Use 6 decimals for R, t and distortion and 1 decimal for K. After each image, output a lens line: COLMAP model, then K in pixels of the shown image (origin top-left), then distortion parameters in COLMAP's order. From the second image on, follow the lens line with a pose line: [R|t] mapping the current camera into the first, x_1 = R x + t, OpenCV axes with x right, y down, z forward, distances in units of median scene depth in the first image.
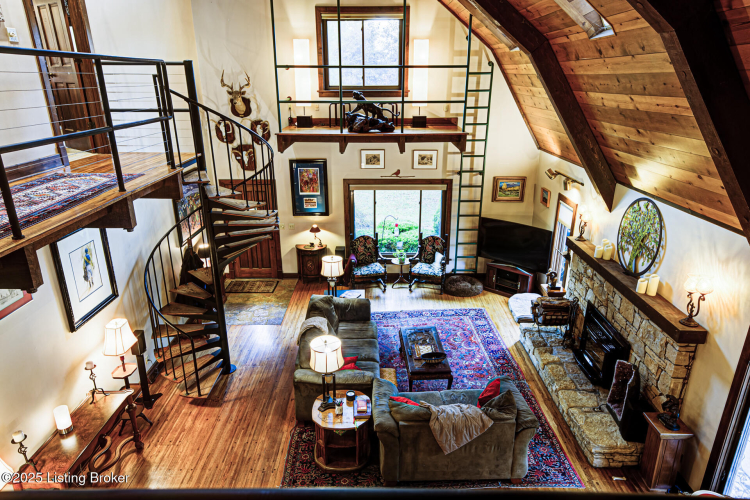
lens RADIAL K [[483.0, 0, 375.0], [0, 483.0, 250.0], [0, 0, 1]] dist [0.049079, -0.024214]
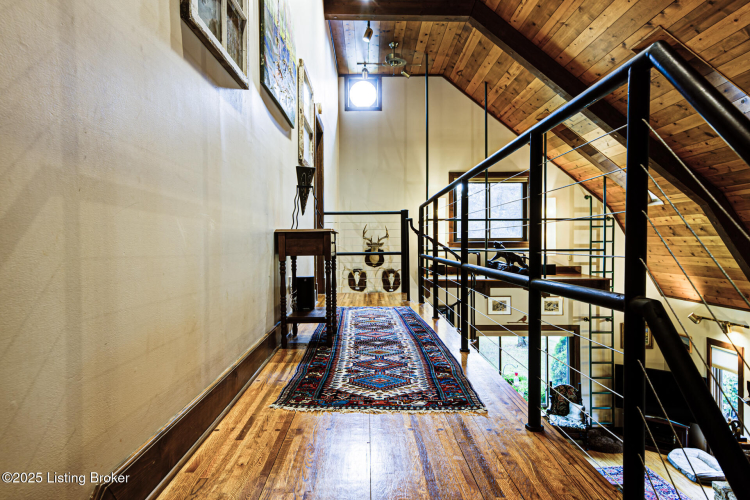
lens RADIAL K [[483.0, 0, 375.0], [0, 483.0, 250.0], [0, 0, 1]] dist [0.049079, -0.024214]
pose [[0.999800, -0.002422, 0.019856, -0.295782], [0.008704, 0.946426, -0.322804, 0.029566], [-0.018010, 0.322912, 0.946258, 0.002305]]
